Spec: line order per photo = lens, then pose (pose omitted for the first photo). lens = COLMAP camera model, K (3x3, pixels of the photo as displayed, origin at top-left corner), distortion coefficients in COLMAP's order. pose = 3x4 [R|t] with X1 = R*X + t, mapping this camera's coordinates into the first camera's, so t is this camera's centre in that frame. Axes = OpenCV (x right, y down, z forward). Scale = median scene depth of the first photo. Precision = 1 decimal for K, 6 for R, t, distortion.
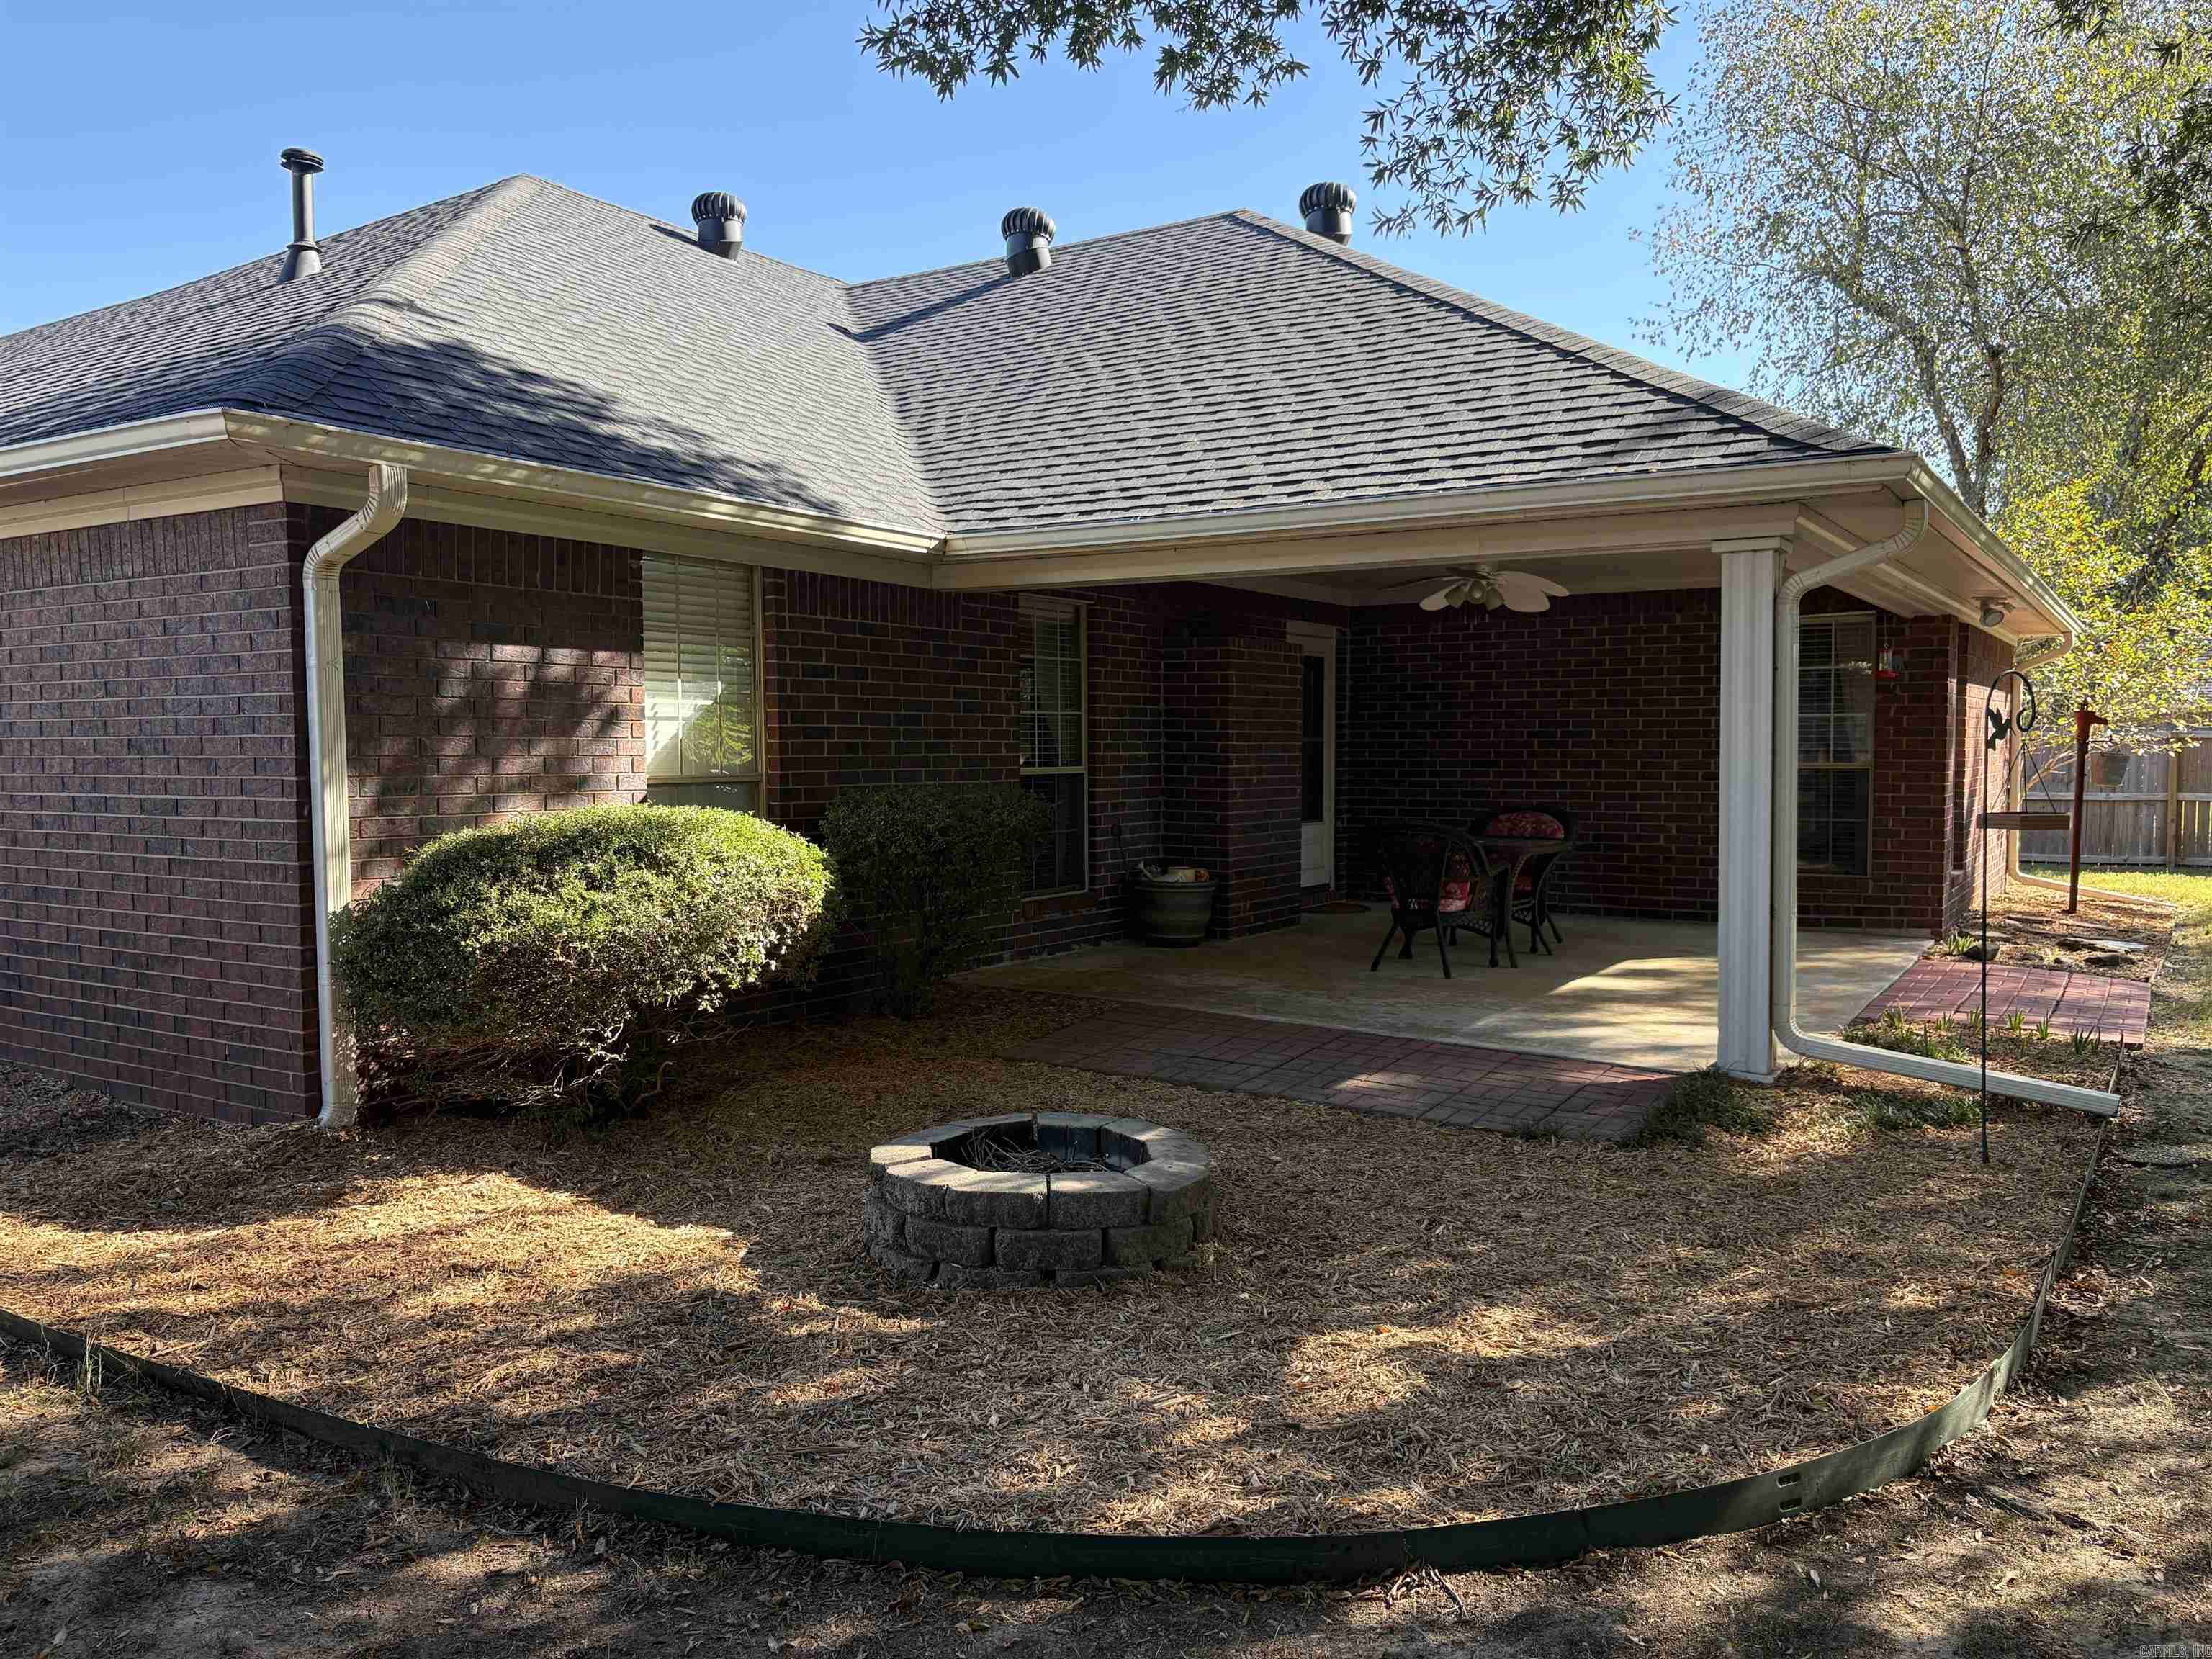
lens RADIAL K [[1662.0, 0, 1118.2], [0, 1662.0, 828.0], [0, 0, 1]] dist [0.052976, -0.049702]
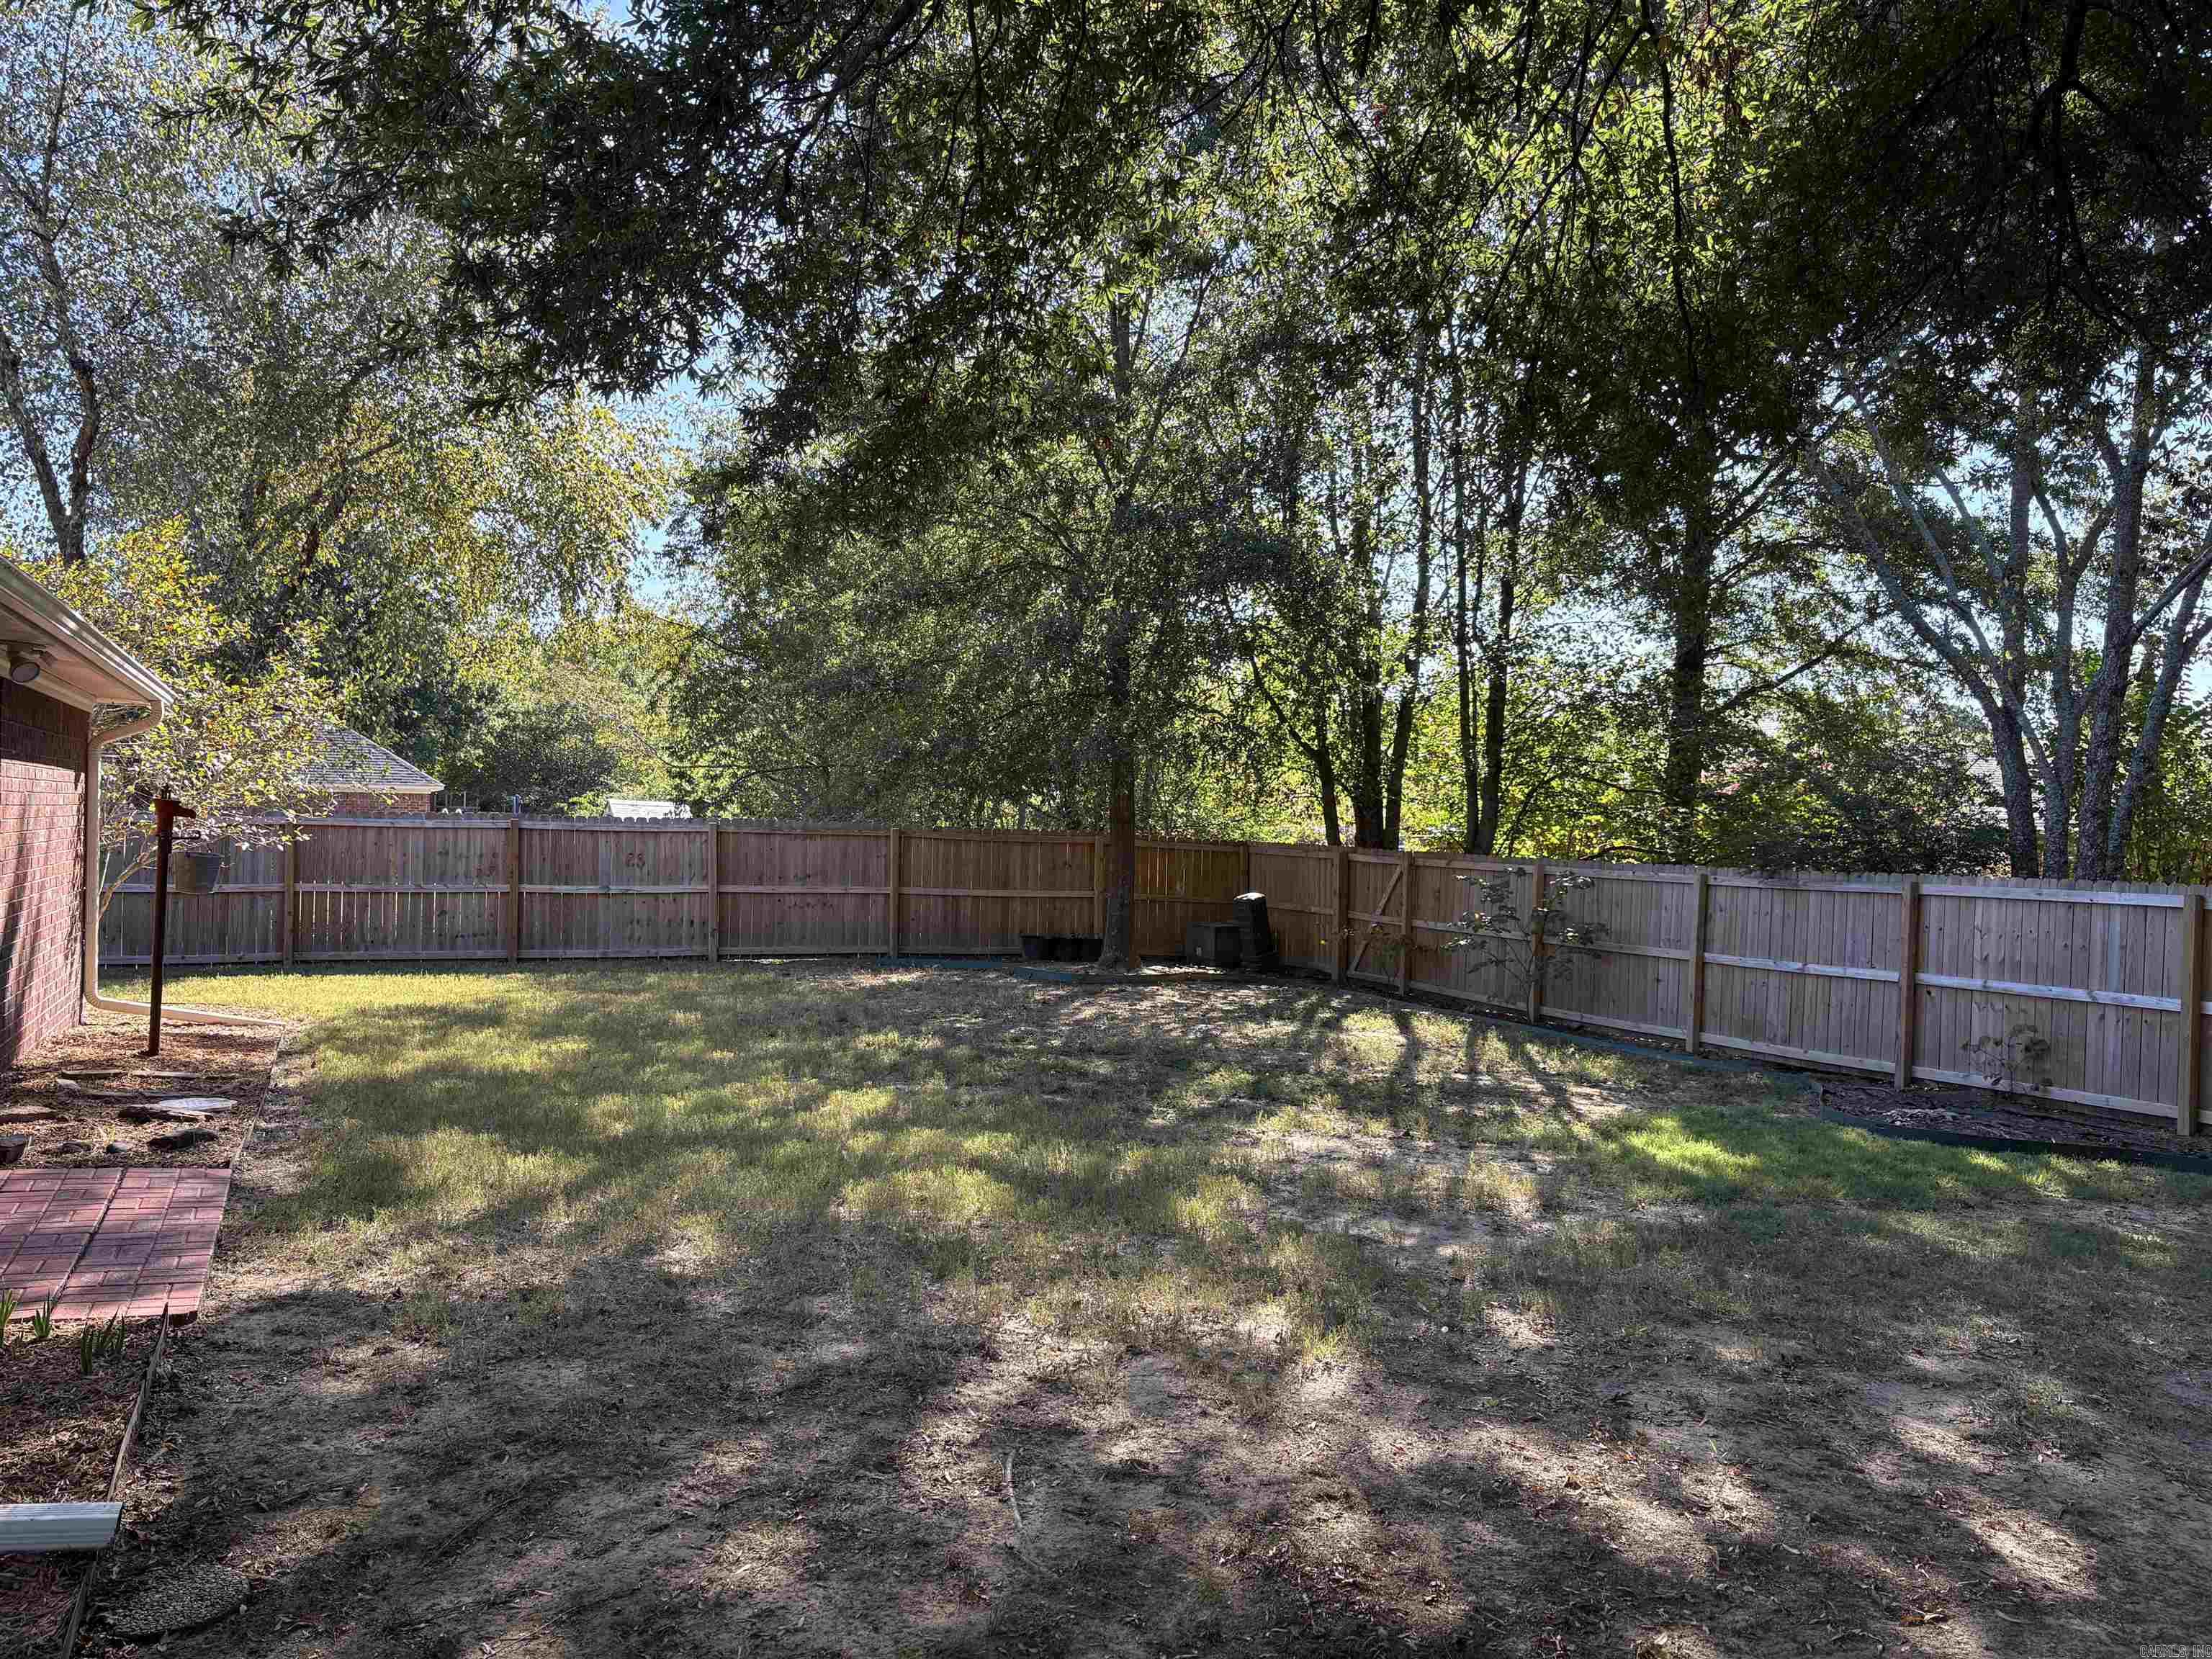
lens RADIAL K [[1662.0, 0, 1118.1], [0, 1662.0, 827.3], [0, 0, 1]] dist [0.052976, -0.049702]
pose [[0.532662, 0.012520, 0.846235, 0.122821], [0.023825, 0.999272, -0.029781, -0.019359], [-0.845992, 0.036025, 0.531977, 0.170713]]
